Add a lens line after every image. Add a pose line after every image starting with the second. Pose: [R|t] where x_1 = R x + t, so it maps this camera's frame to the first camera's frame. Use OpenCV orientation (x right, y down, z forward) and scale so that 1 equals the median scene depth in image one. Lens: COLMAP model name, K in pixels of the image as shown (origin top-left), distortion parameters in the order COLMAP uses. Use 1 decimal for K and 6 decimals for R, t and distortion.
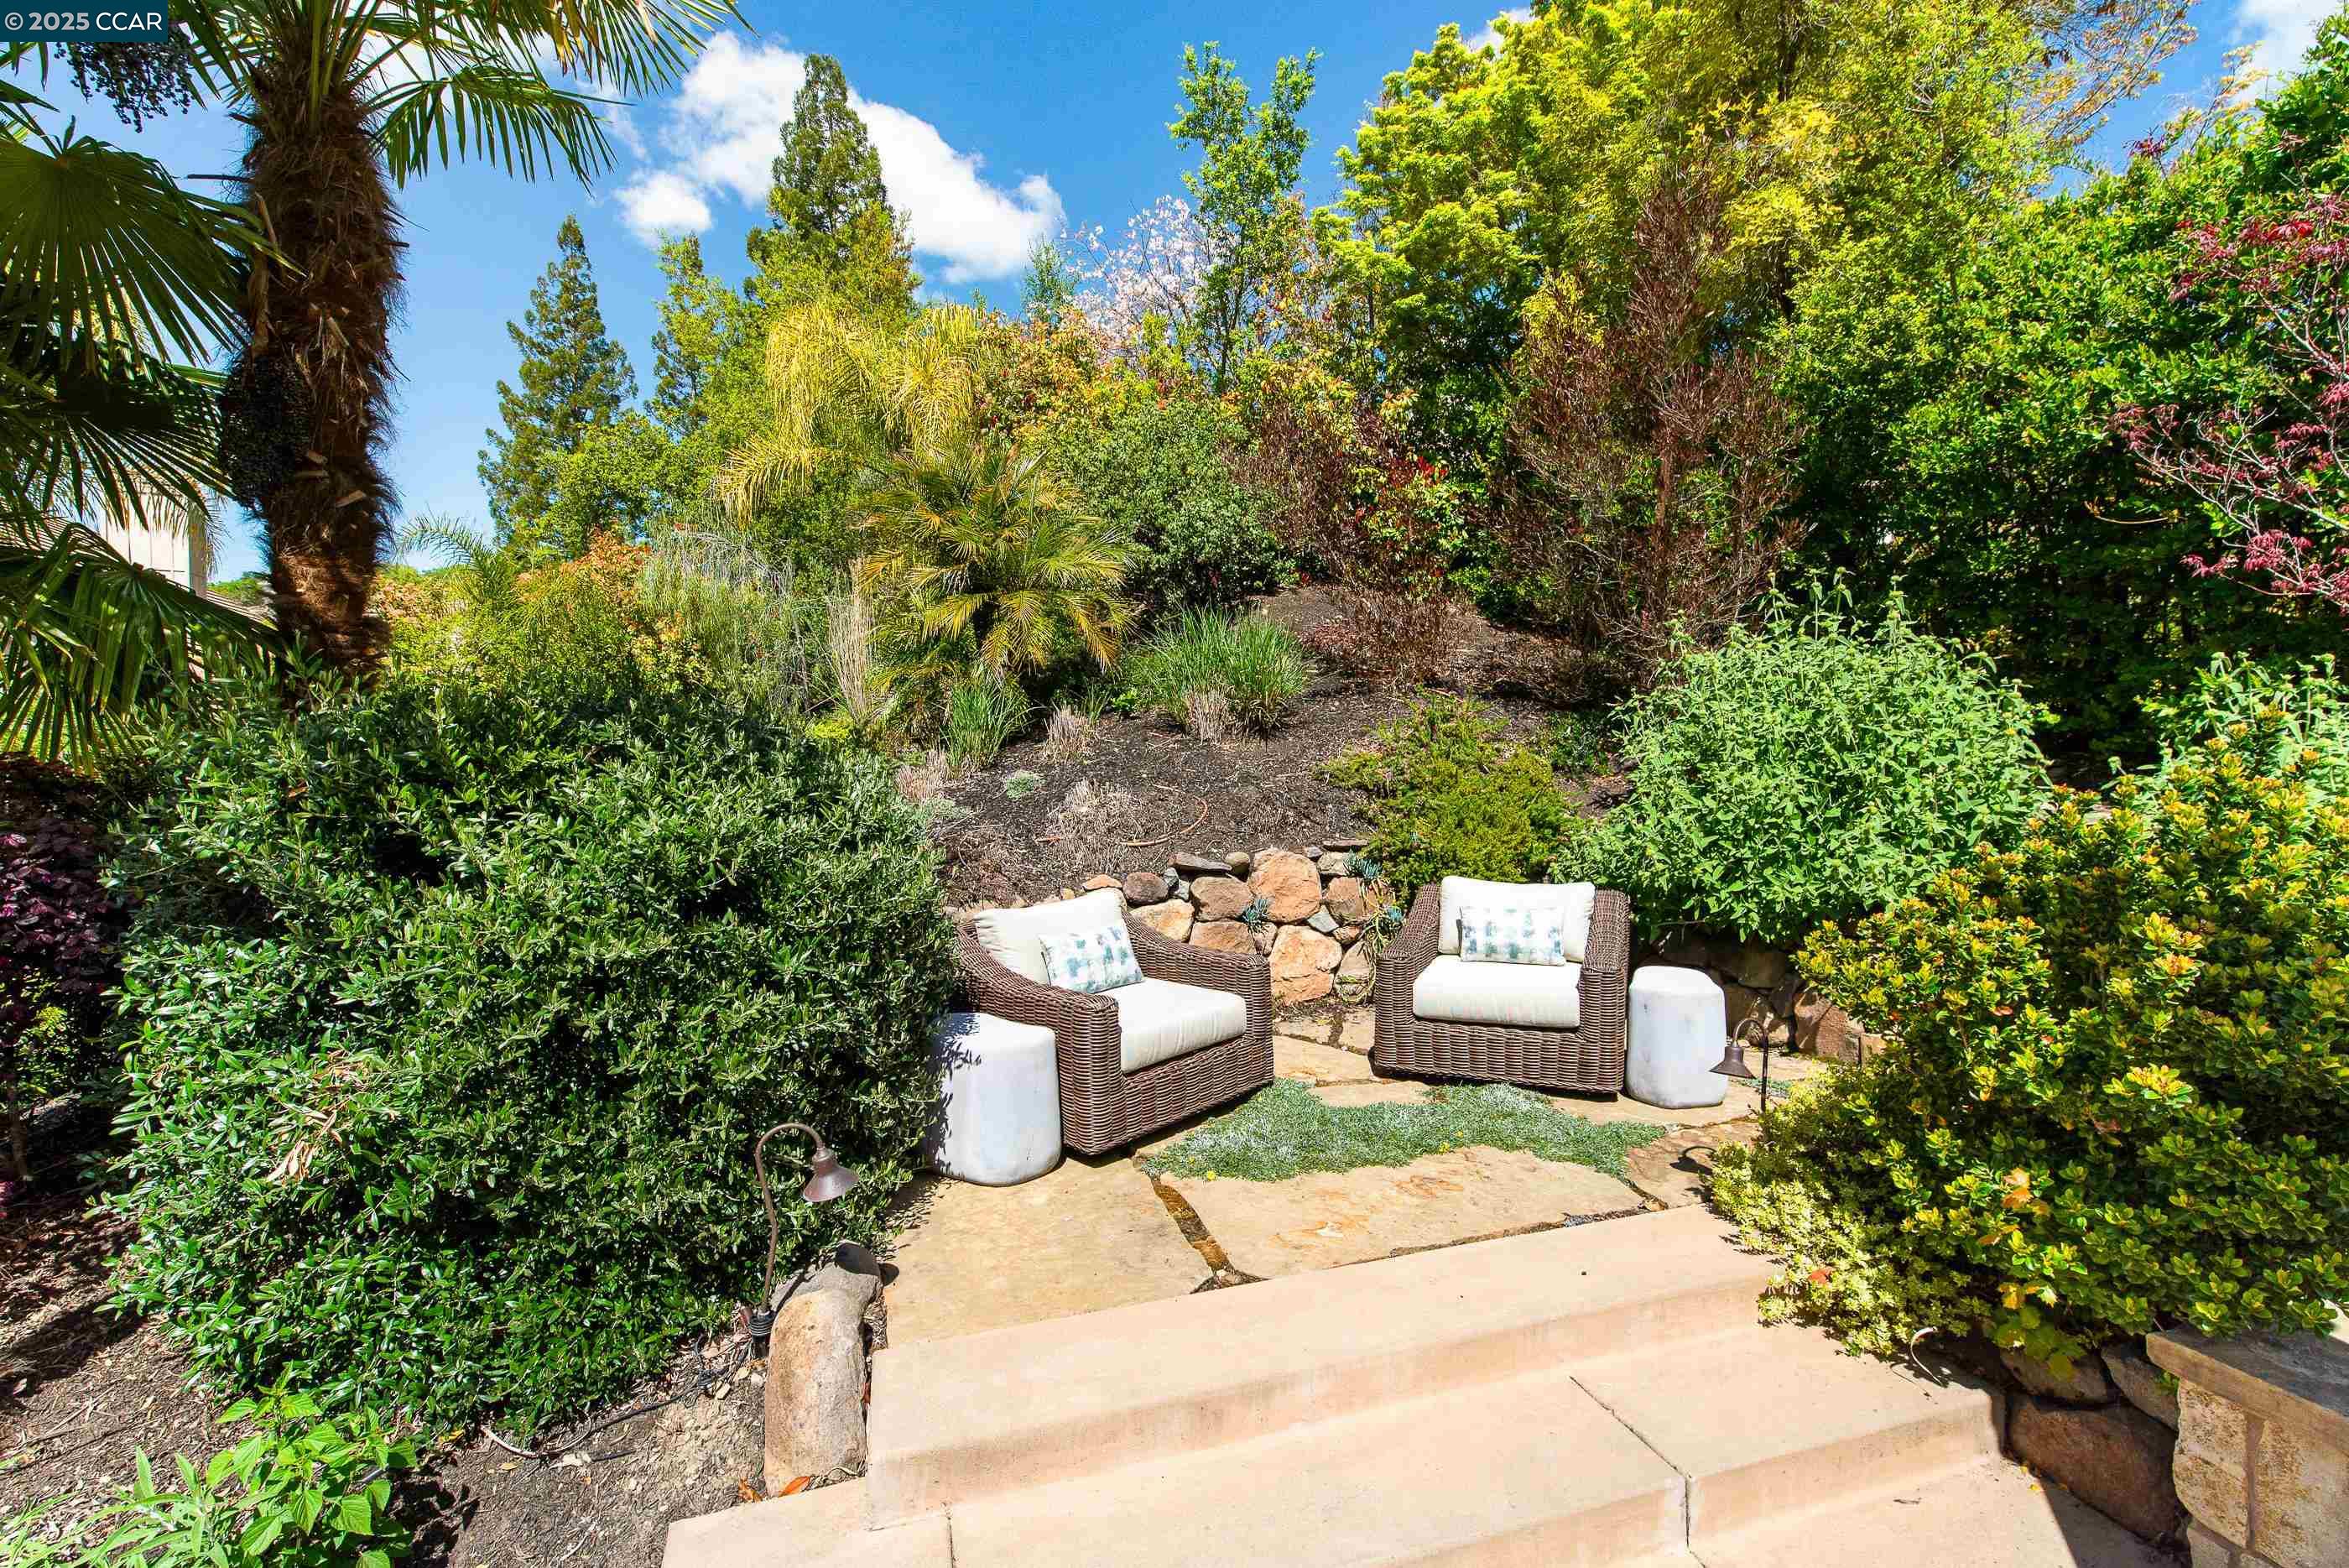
lens RADIAL K [[1036.4, 0, 1166.5], [0, 1036.4, 770.4], [0, 0, 1]] dist [0.016549, 0.000126]
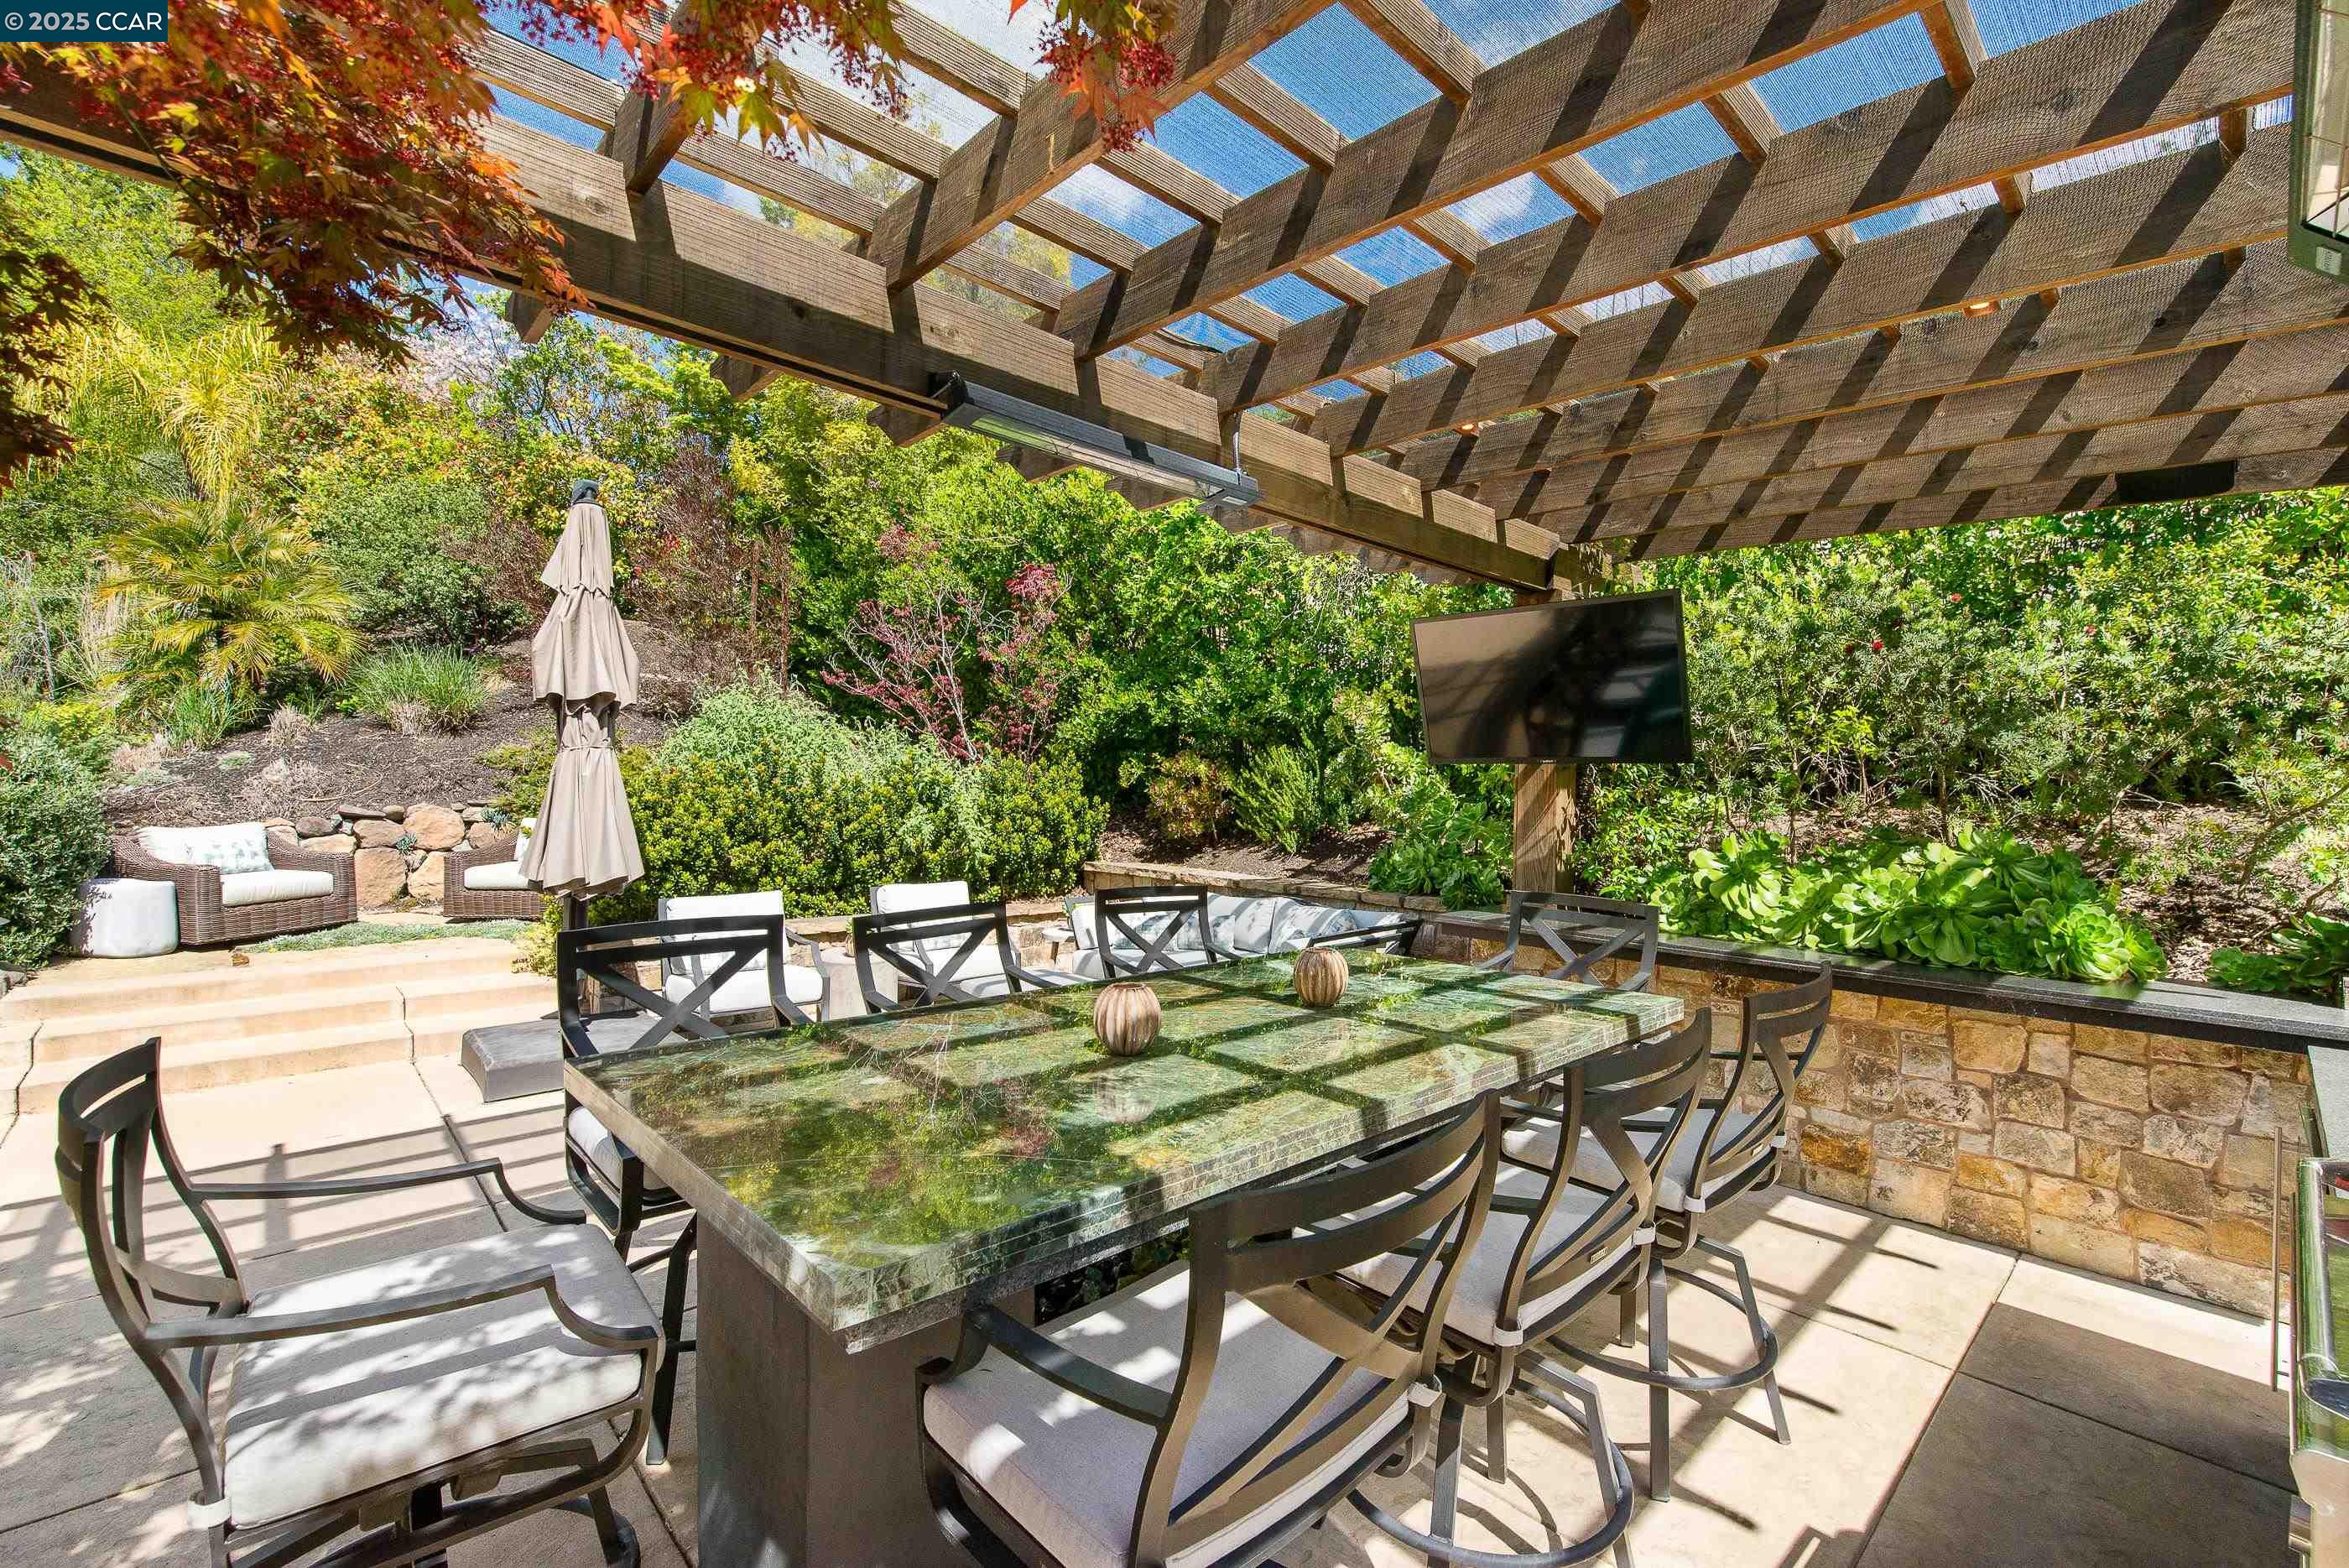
lens RADIAL K [[1036.4, 0, 1166.5], [0, 1036.4, 770.4], [0, 0, 1]] dist [0.016549, 0.000126]
pose [[0.896842, 0.025758, 0.441600, 0.409085], [-0.024762, 0.999661, -0.008019, 0.007259], [-0.441657, -0.003743, 0.897176, -0.948339]]
